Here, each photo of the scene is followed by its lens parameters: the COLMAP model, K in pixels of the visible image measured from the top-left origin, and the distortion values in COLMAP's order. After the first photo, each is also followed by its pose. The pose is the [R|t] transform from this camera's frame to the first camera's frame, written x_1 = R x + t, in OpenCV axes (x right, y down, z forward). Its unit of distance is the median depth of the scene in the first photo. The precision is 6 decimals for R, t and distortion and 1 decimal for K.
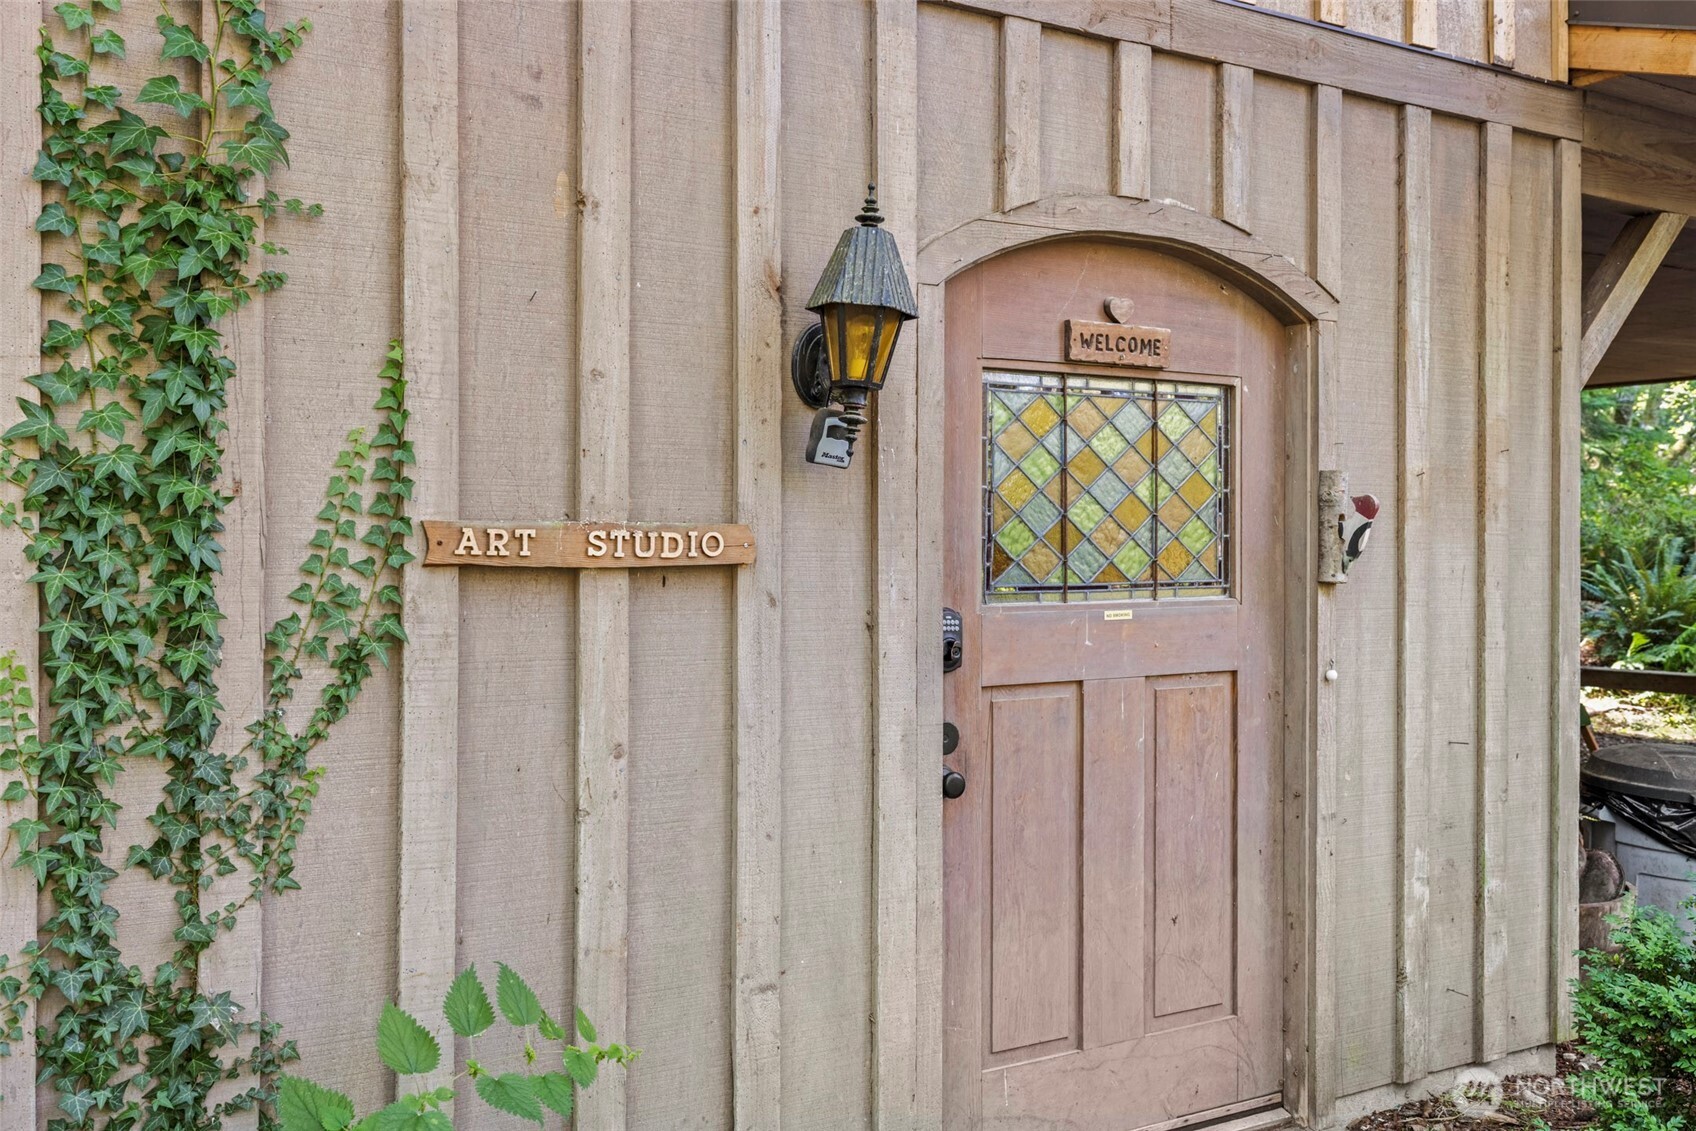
lens RADIAL K [[1512.9, 0, 847.3], [0, 1512.9, 564.1], [0, 0, 1]] dist [-0.001249, 0.000695]
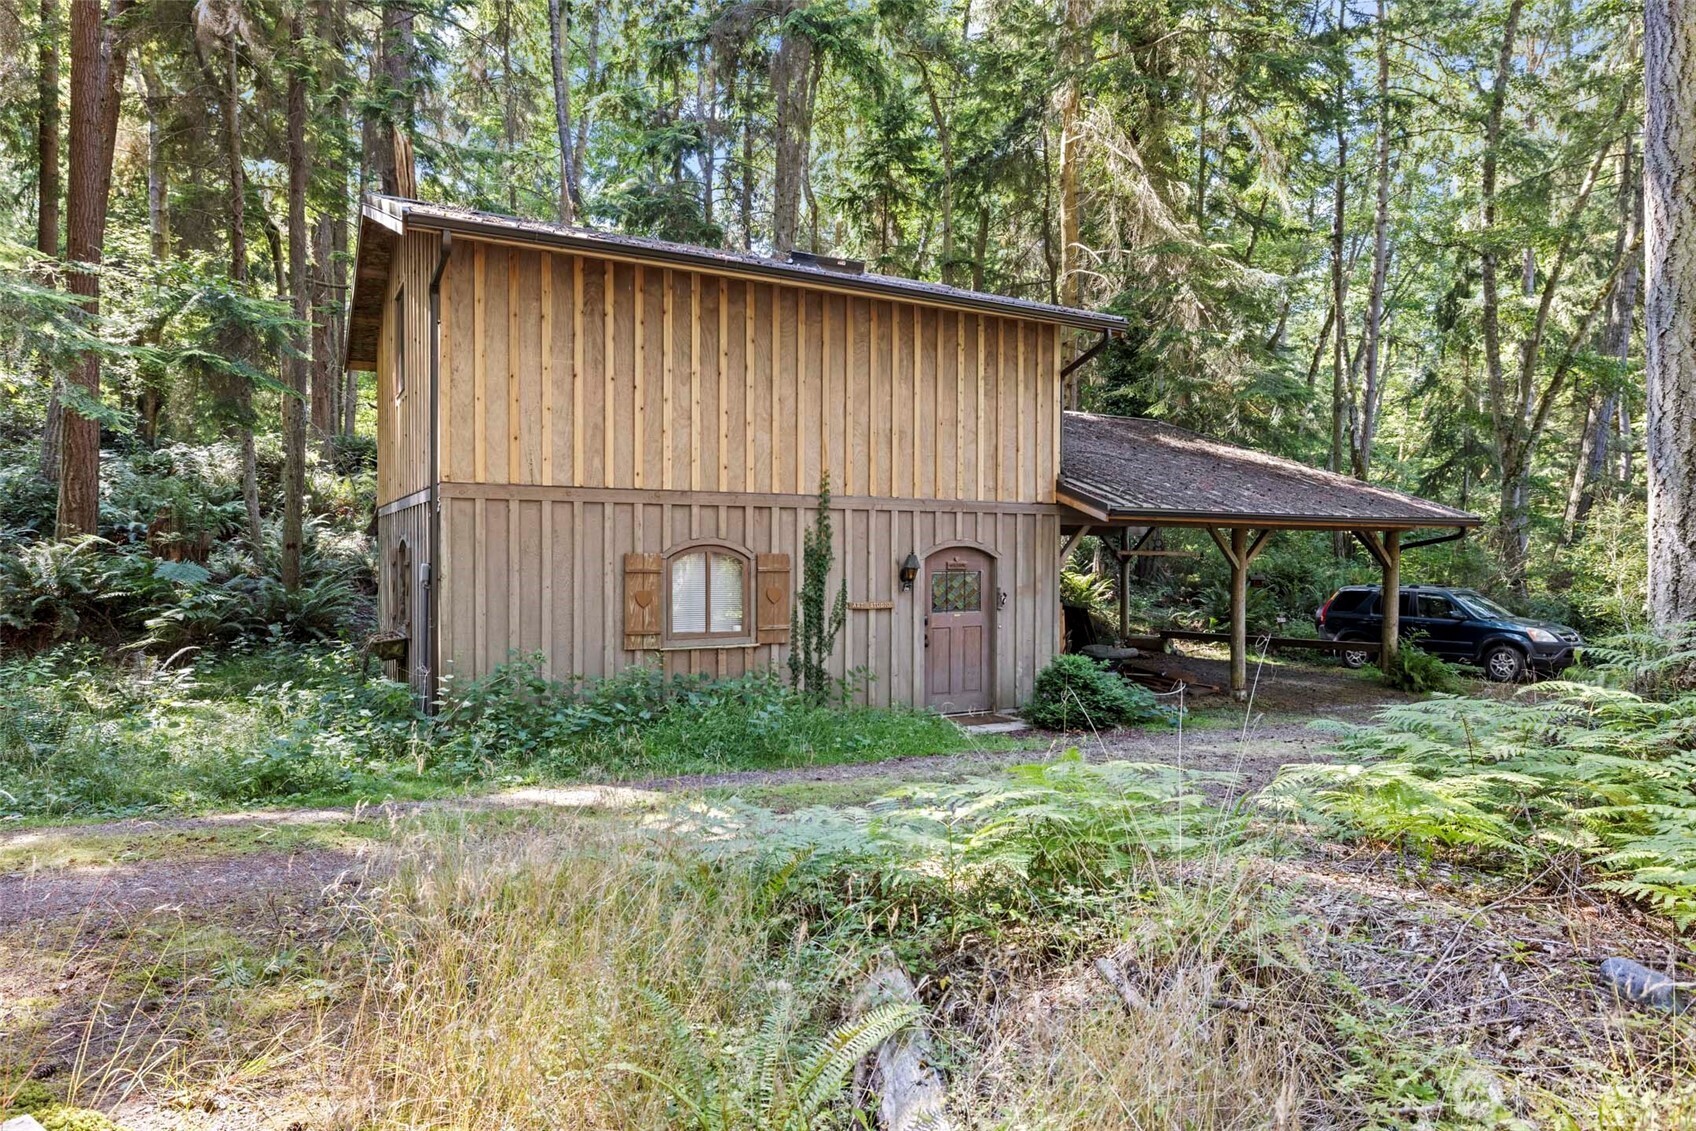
lens RADIAL K [[1029.3, 0, 849.5], [0, 1029.3, 568.2], [0, 0, 1]] dist [-0.000014, -0.000004]
pose [[0.999789, -0.002399, -0.020396, -0.159686], [0.002244, 0.999969, -0.007593, -0.131951], [0.020414, 0.007546, 0.999763, -3.270675]]
